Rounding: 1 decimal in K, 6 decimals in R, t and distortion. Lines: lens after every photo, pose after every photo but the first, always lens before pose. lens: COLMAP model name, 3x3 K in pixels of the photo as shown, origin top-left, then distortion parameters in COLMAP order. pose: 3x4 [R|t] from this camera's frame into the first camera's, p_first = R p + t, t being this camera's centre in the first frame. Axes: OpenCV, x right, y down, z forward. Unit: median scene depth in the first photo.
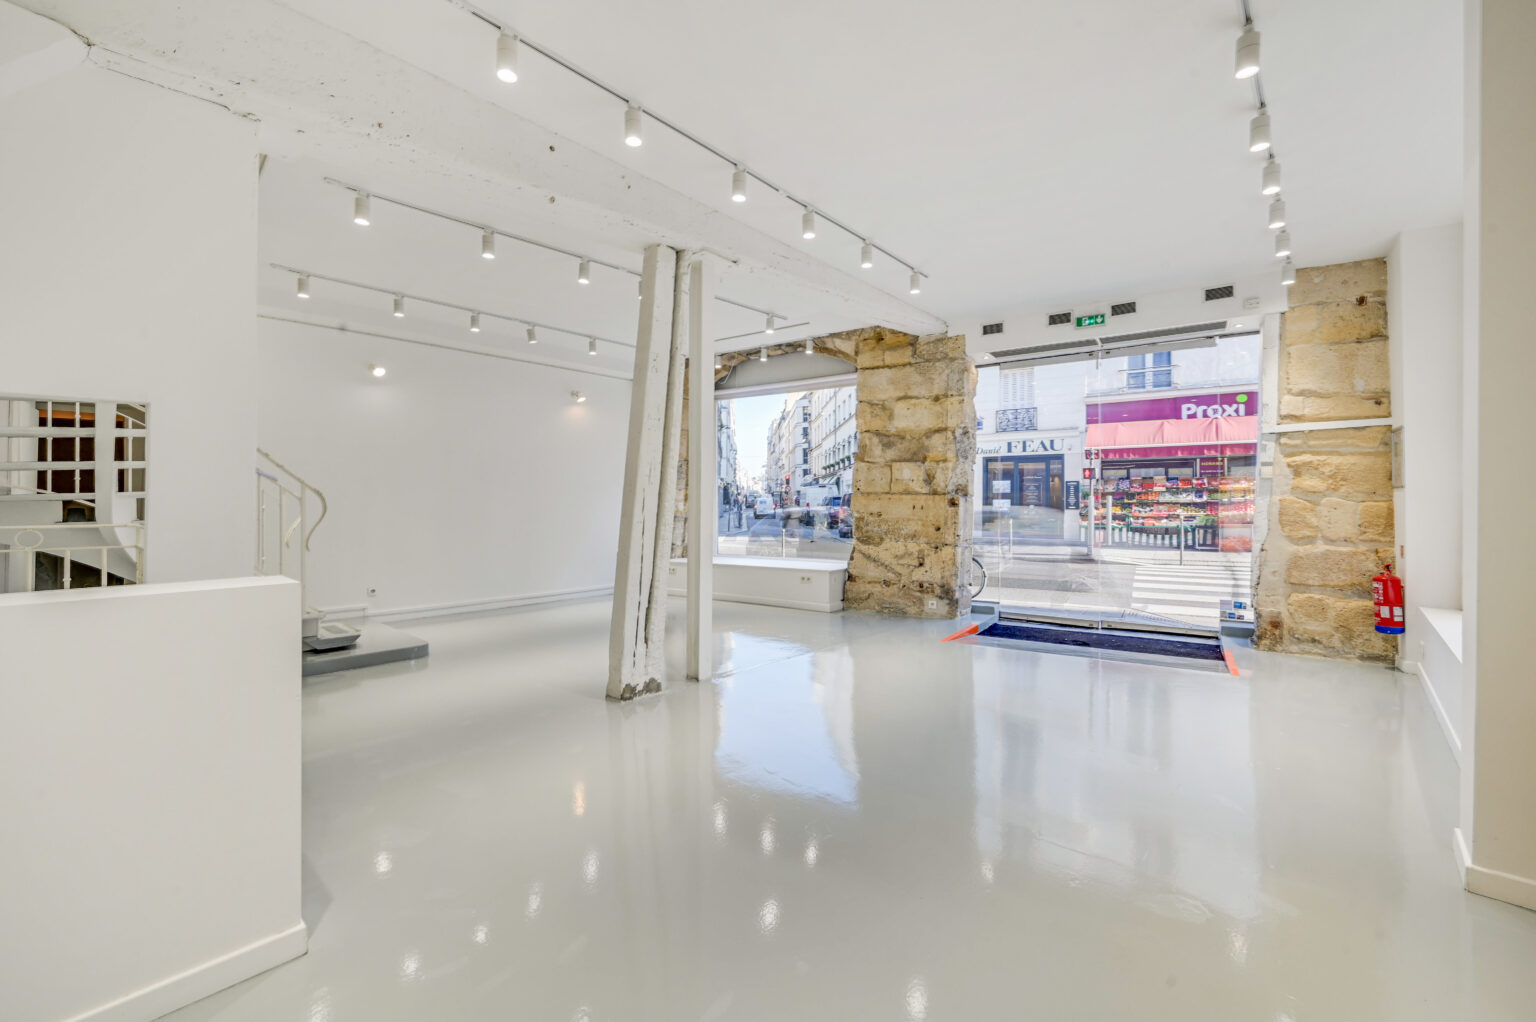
lens RADIAL K [[625.5, 0, 770.3], [0, 625.5, 501.4], [0, 0, 1]] dist [-0.000845, -0.000031]
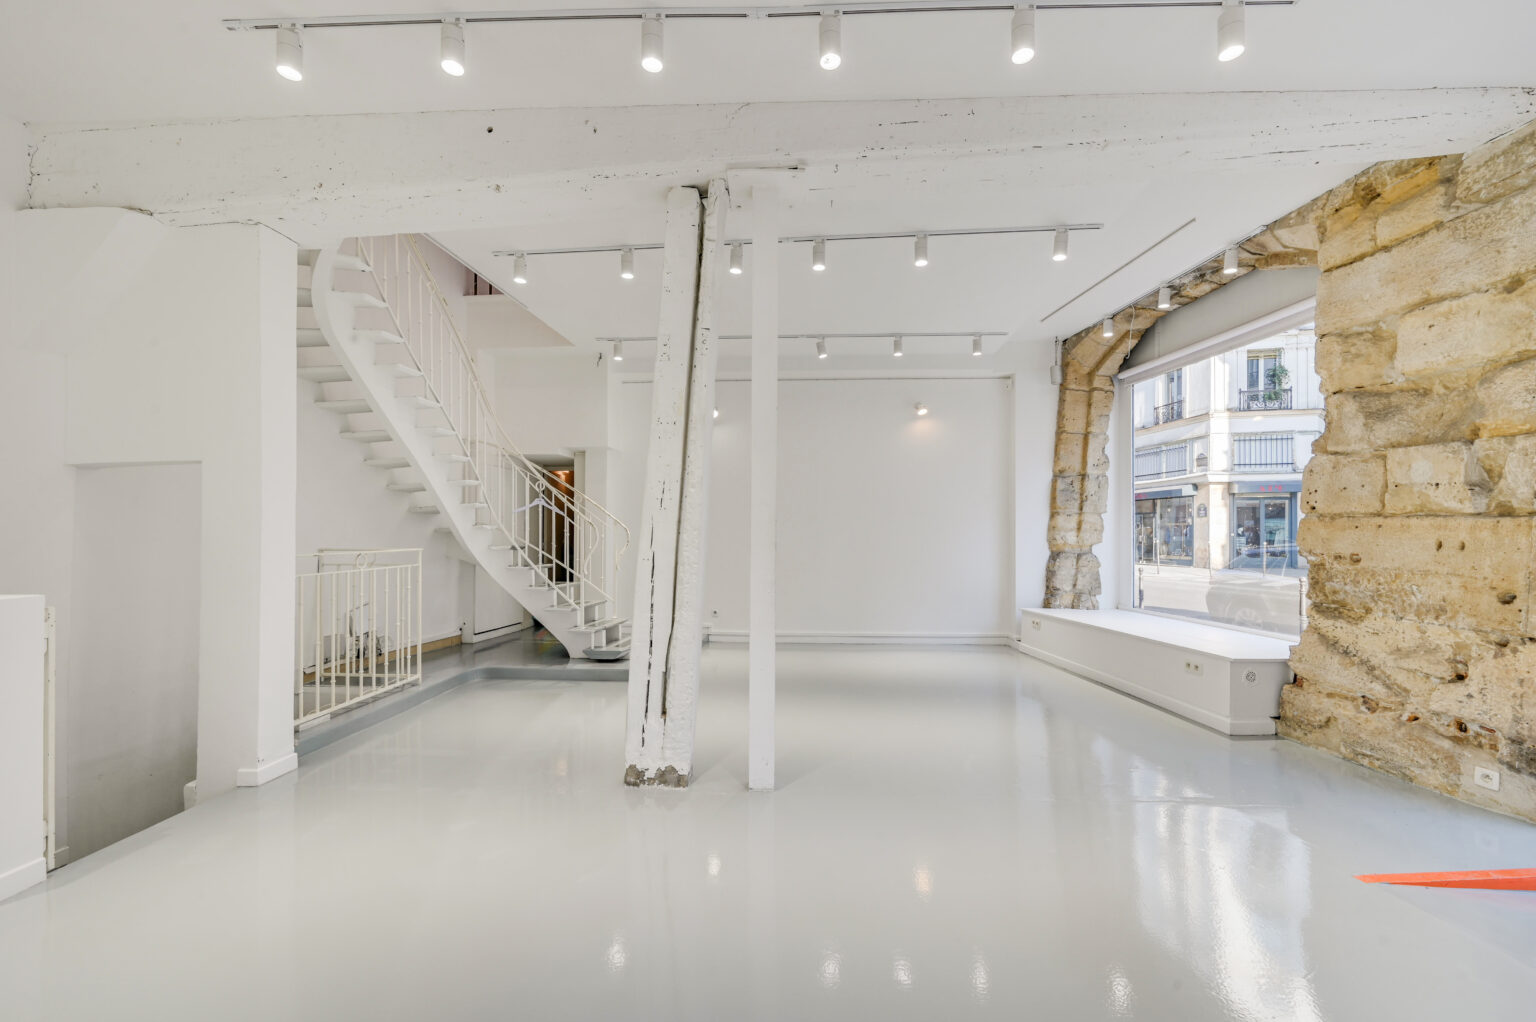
lens RADIAL K [[630.2, 0, 783.2], [0, 630.2, 530.7], [0, 0, 1]] dist [-0.000638, 0.000269]
pose [[0.634000, 0.000277, -0.773333, 0.270832], [0.000207, 1.000000, 0.000528, -0.001488], [0.773333, -0.000495, 0.633999, 0.346432]]
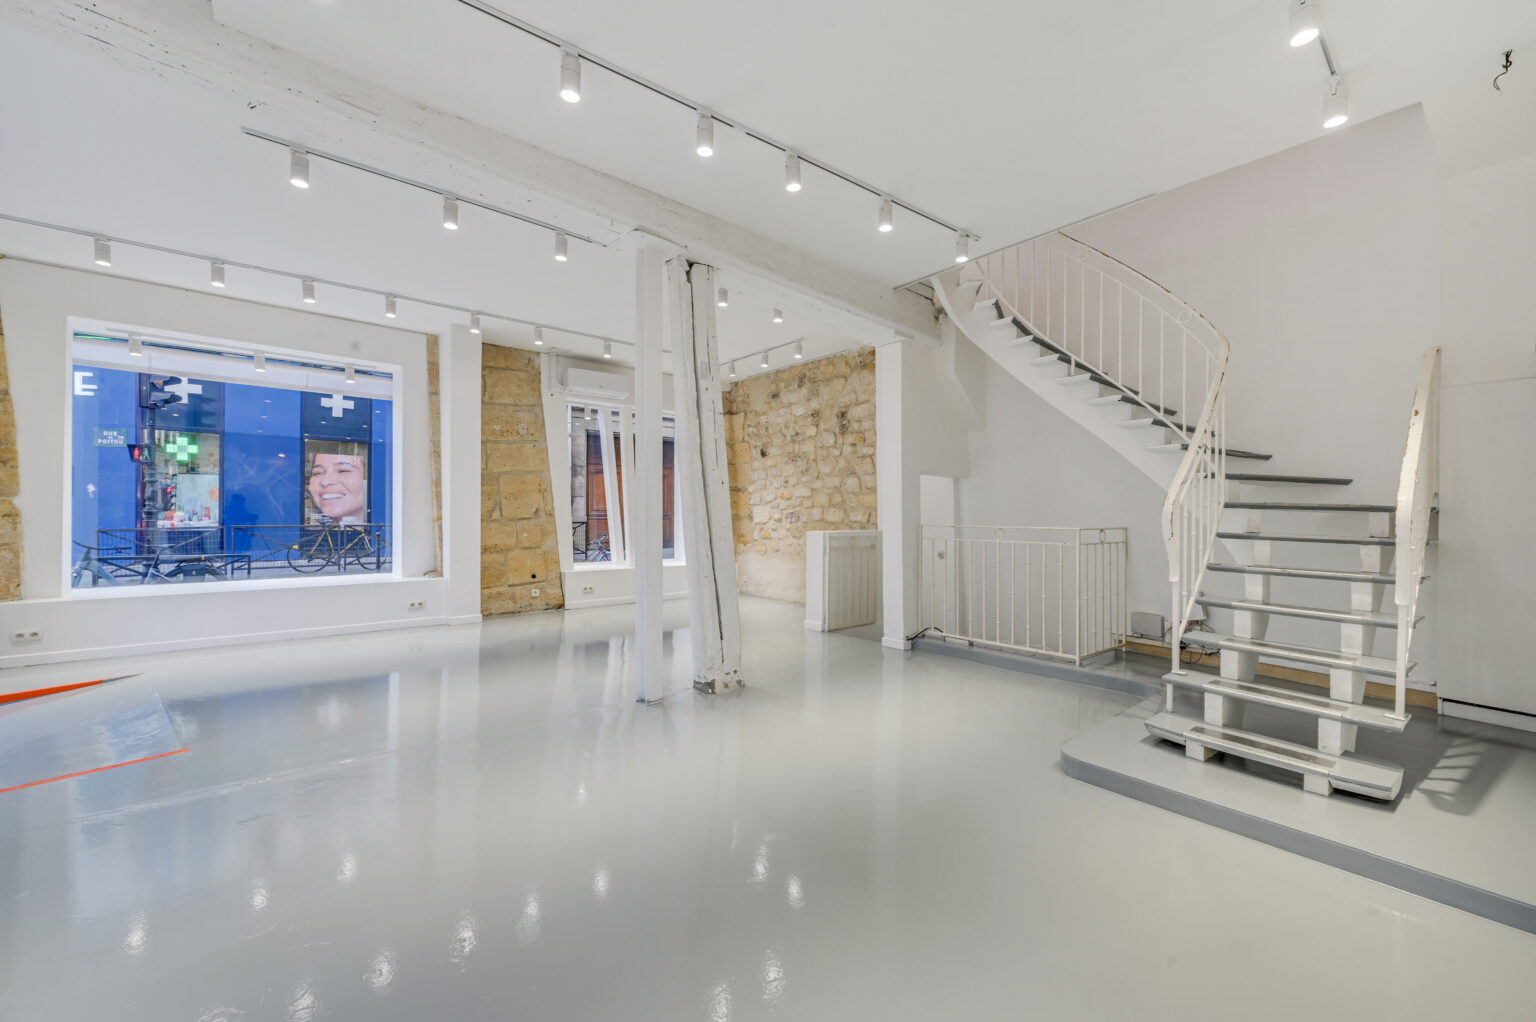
lens RADIAL K [[612.6, 0, 771.8], [0, 612.6, 514.8], [0, 0, 1]] dist [-0.000993, -0.000176]
pose [[-0.990977, -0.007501, 0.133825, -0.250201], [-0.007078, 0.999968, 0.003635, 0.003292], [-0.133848, 0.002655, -0.990998, 1.133462]]
